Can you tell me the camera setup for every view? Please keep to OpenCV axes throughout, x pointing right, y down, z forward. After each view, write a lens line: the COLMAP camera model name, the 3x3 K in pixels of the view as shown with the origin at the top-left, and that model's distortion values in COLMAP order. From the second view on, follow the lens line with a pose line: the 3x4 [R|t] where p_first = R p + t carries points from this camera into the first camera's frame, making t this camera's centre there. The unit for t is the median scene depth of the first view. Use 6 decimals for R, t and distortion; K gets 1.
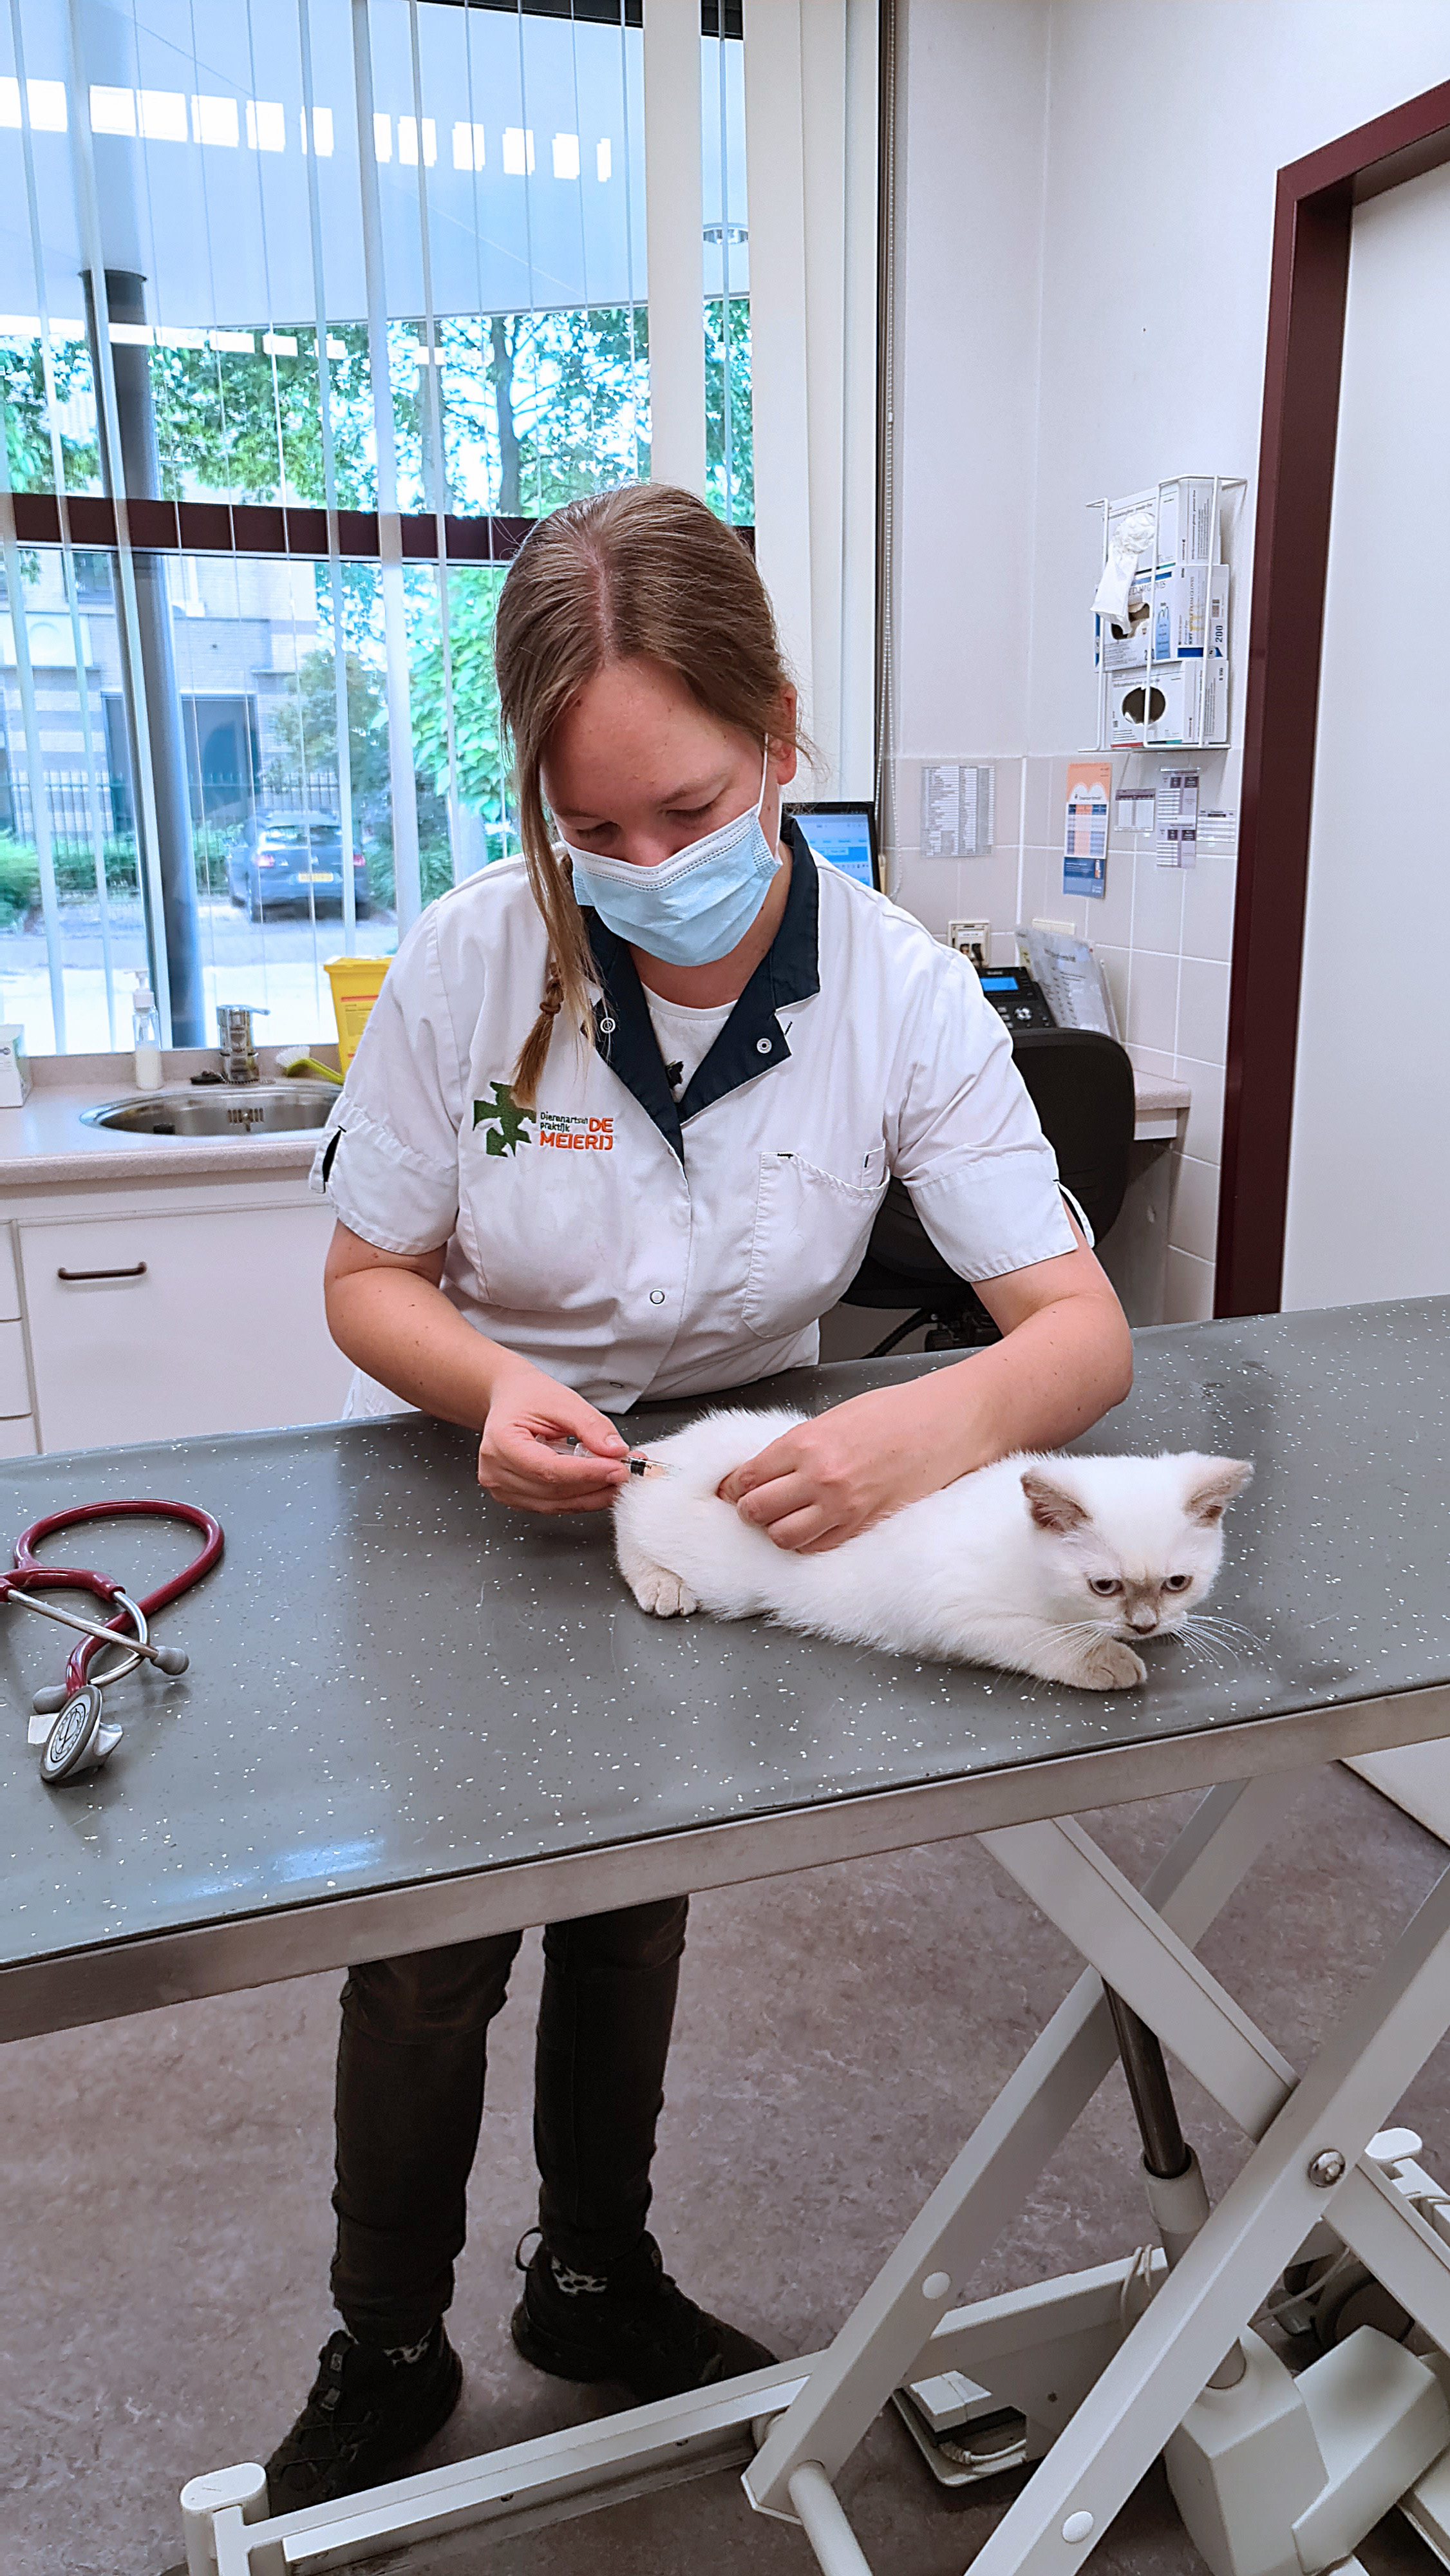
lens RADIAL K [[1763.3, 0, 565.4], [0, 1763.3, 1285.4], [0, 0, 1]] dist [-0.053888, 0.059098]
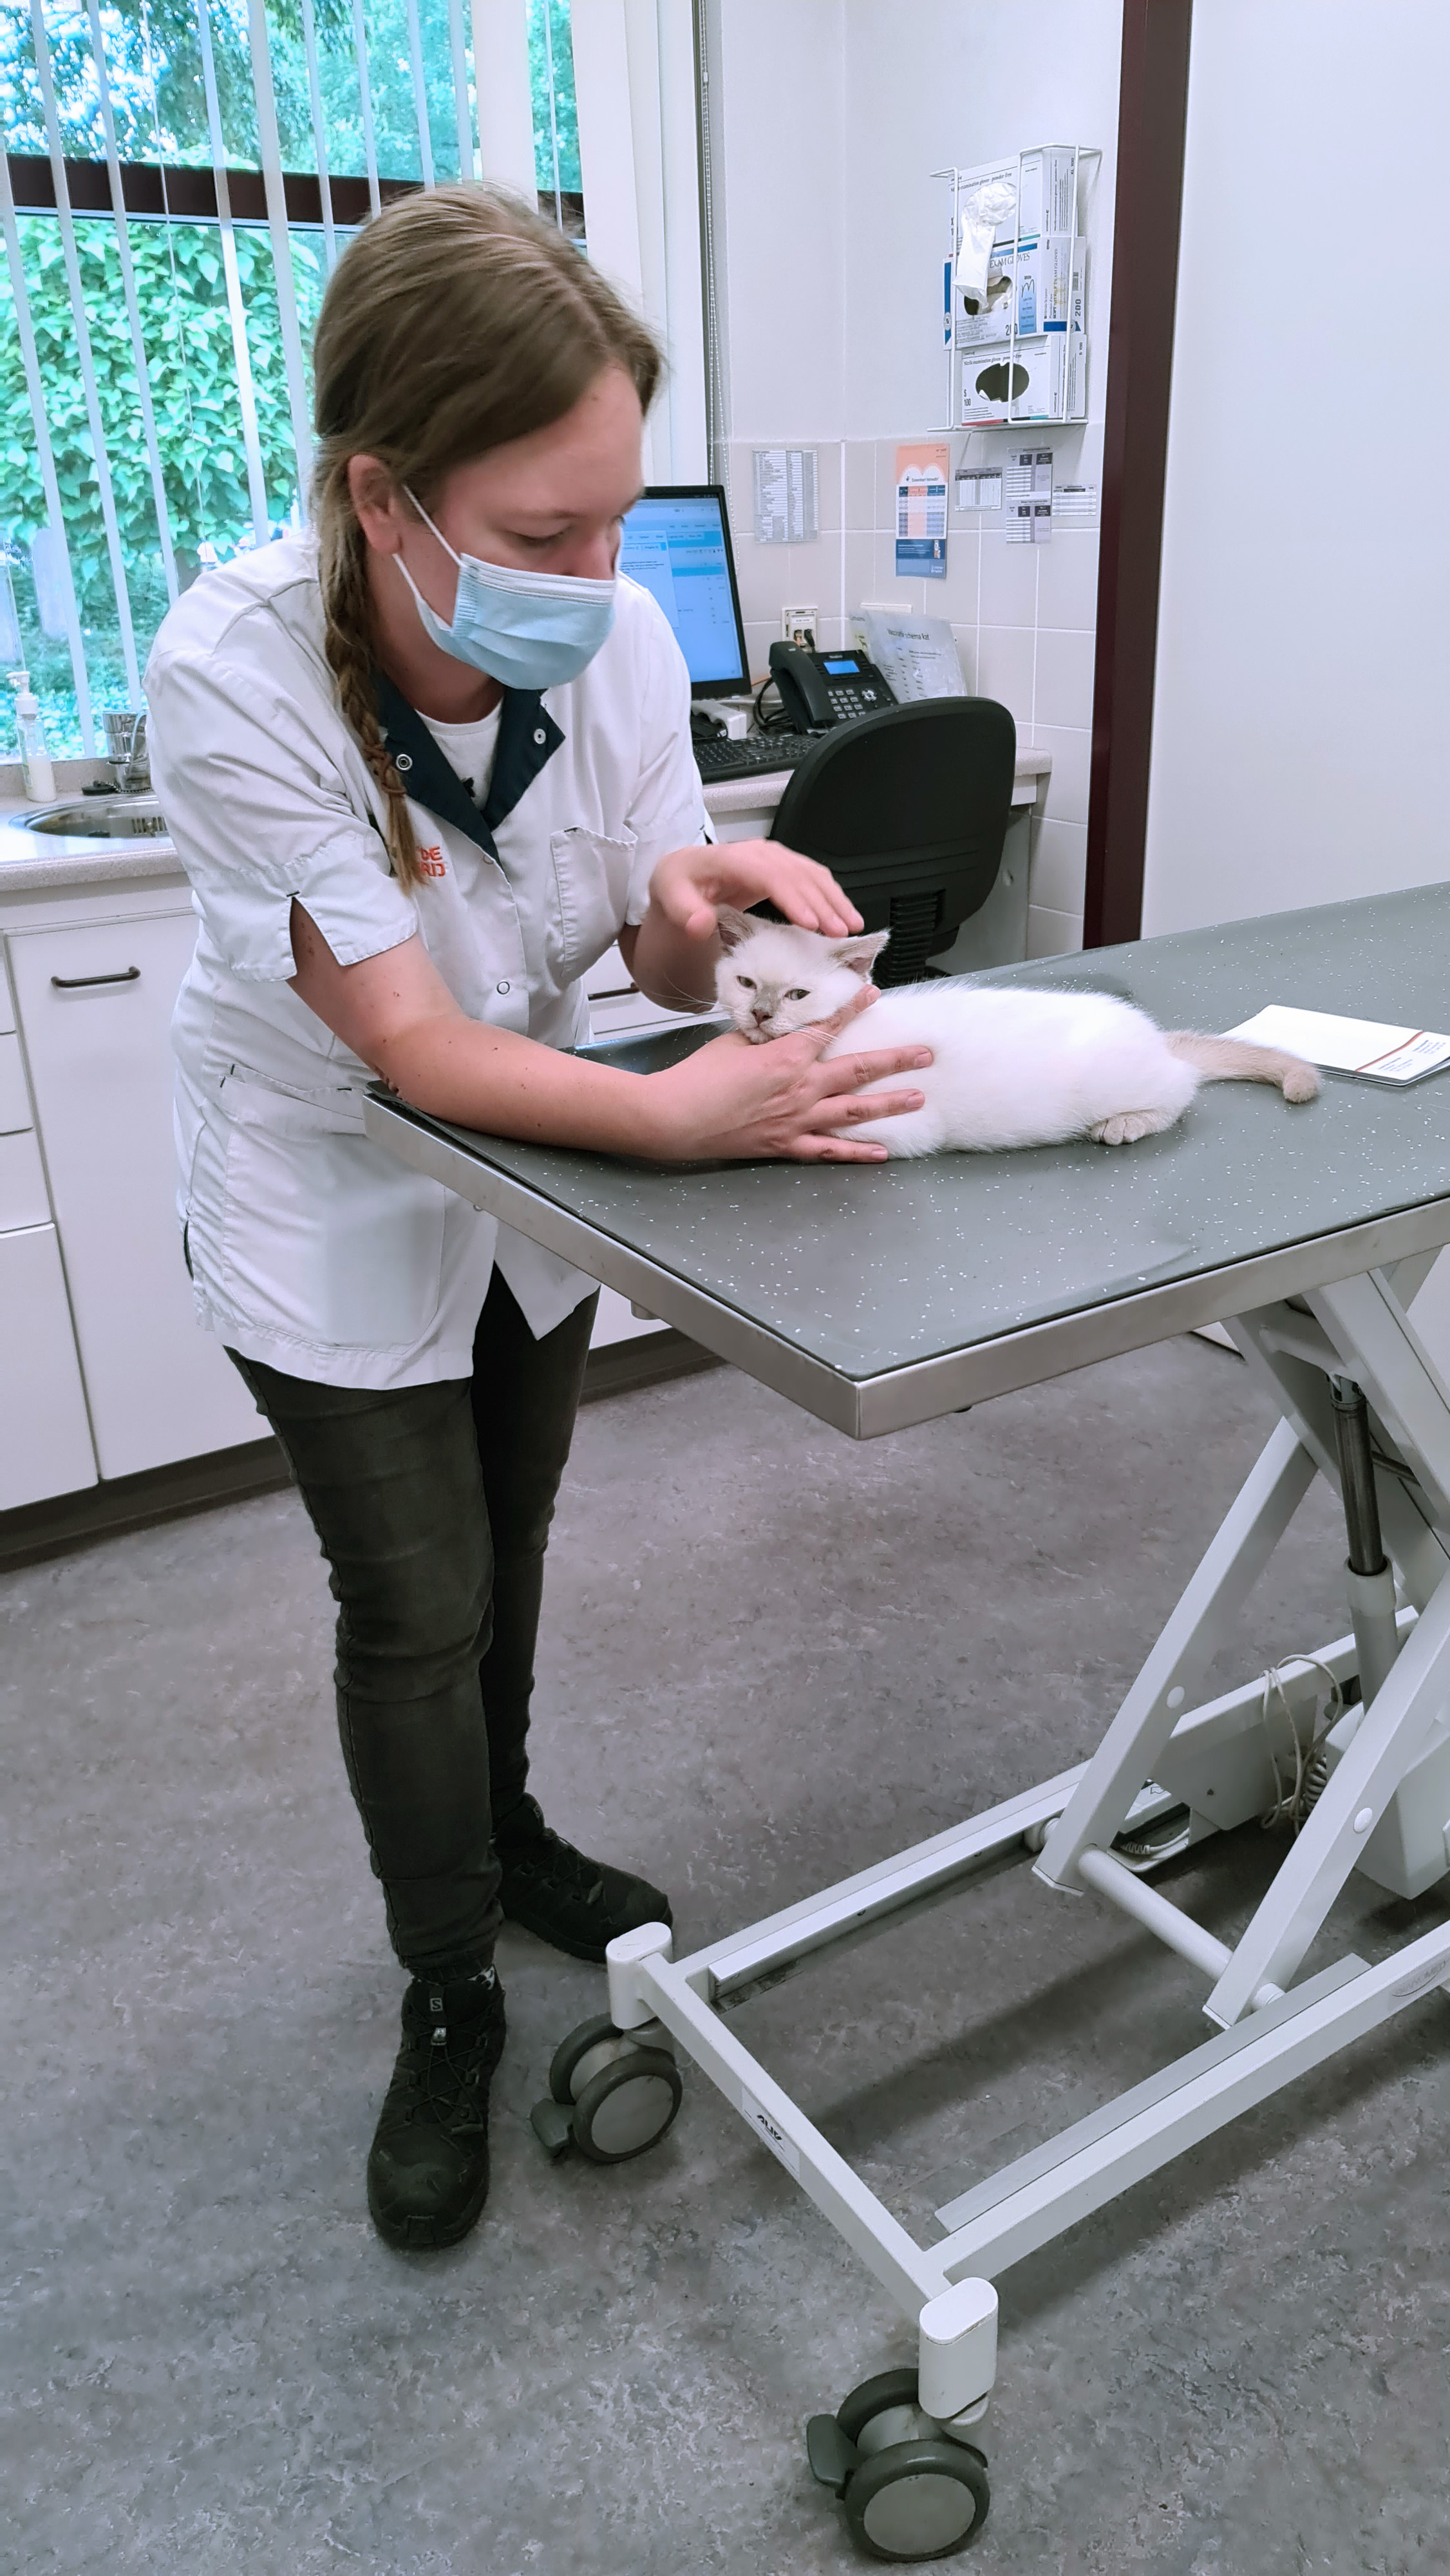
lens RADIAL K [[1763.3, 0, 565.4], [0, 1763.3, 1285.4], [0, 0, 1]] dist [-0.053888, 0.059098]
pose [[0.975695, -0.098991, 0.195501, -0.193210], [0.070108, 0.986272, 0.149507, 0.030644], [-0.207617, -0.132167, 0.969240, -0.036251]]
